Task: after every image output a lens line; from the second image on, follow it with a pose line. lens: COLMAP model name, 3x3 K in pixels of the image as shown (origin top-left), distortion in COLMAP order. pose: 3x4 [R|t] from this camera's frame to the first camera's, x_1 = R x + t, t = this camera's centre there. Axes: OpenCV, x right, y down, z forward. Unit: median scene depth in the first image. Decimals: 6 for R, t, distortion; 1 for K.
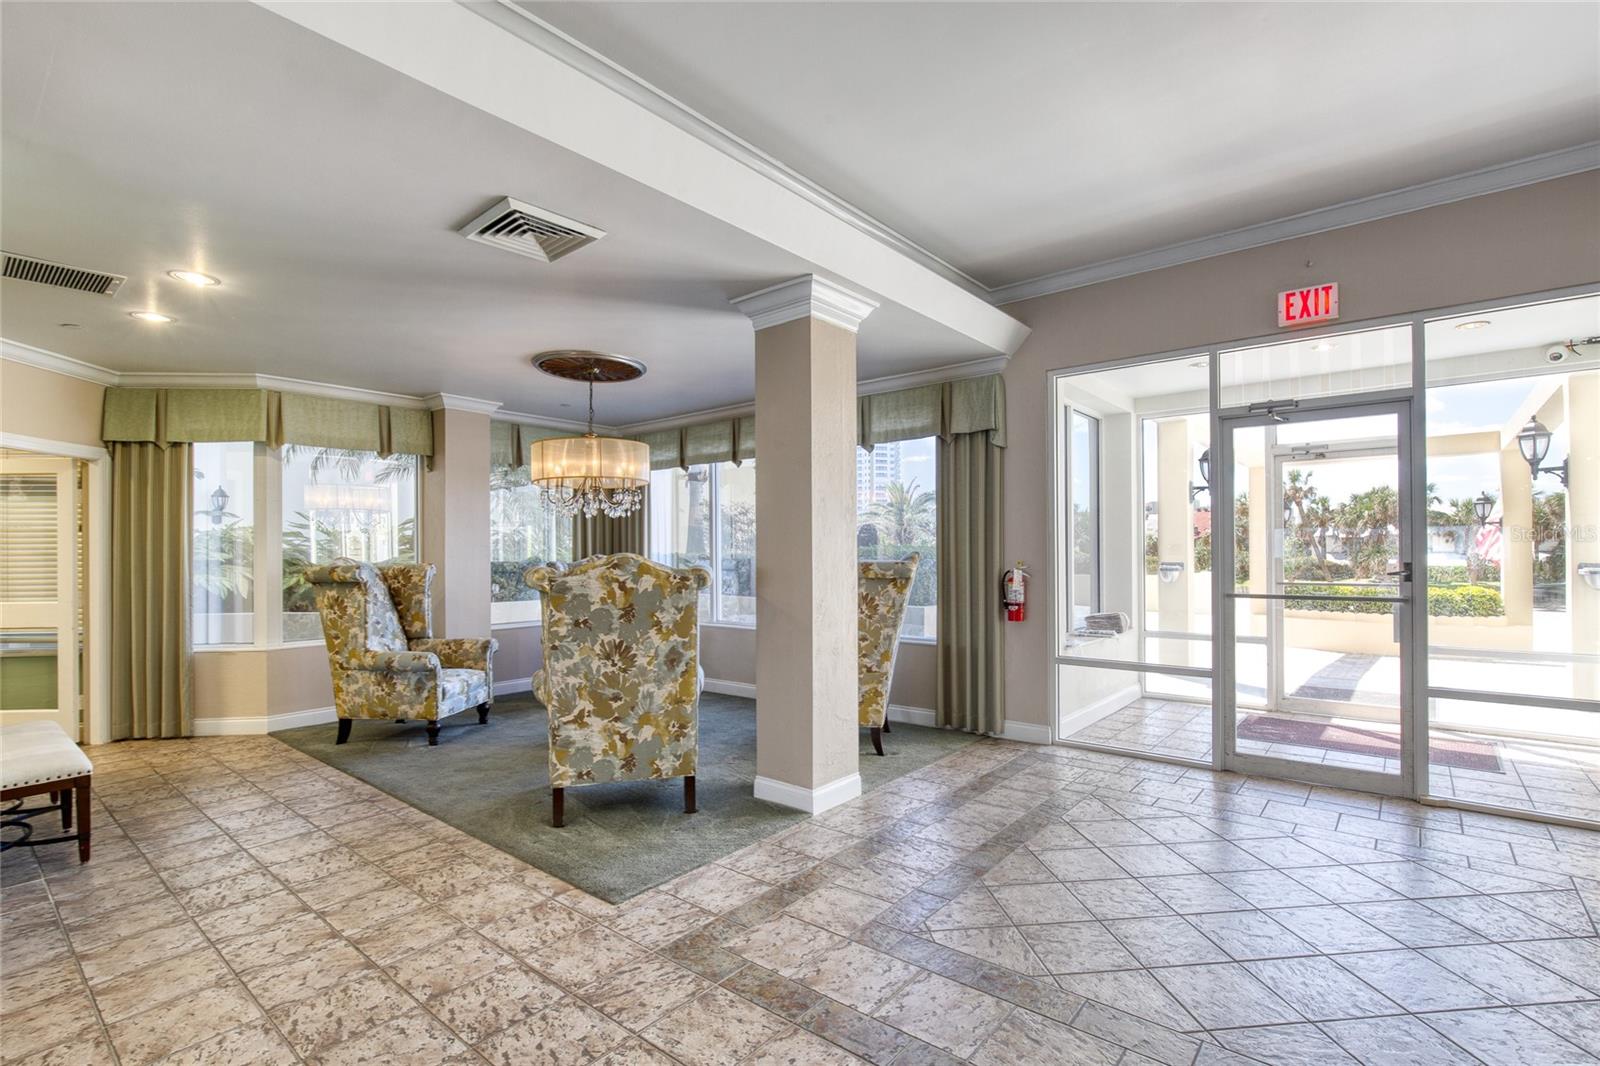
lens RADIAL K [[738.3, 0, 807.2], [0, 738.3, 544.1], [0, 0, 1]] dist [-0.013232, 0.001904]
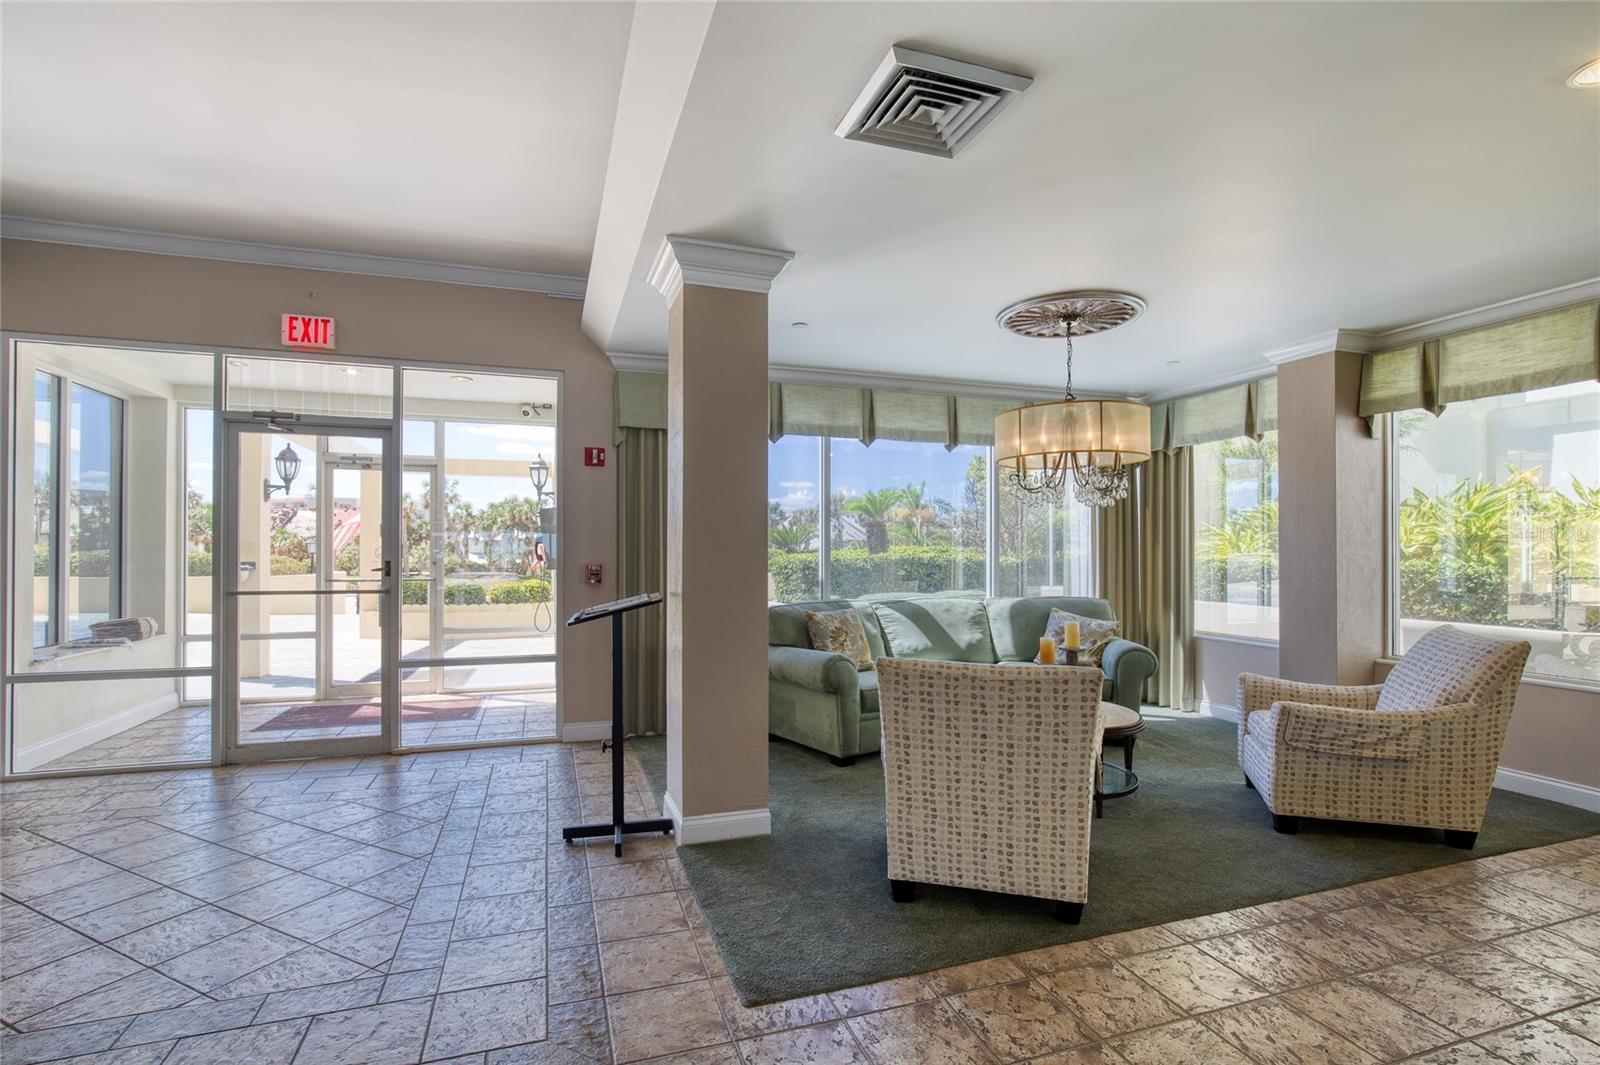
lens RADIAL K [[738.3, 0, 794.9], [0, 738.3, 535.4], [0, 0, 1]] dist [-0.013232, 0.001904]
pose [[0.534872, 0.024786, 0.844569, 0.127457], [-0.014692, 0.999691, -0.020034, -0.001260], [-0.844805, -0.001693, 0.535071, -0.214458]]
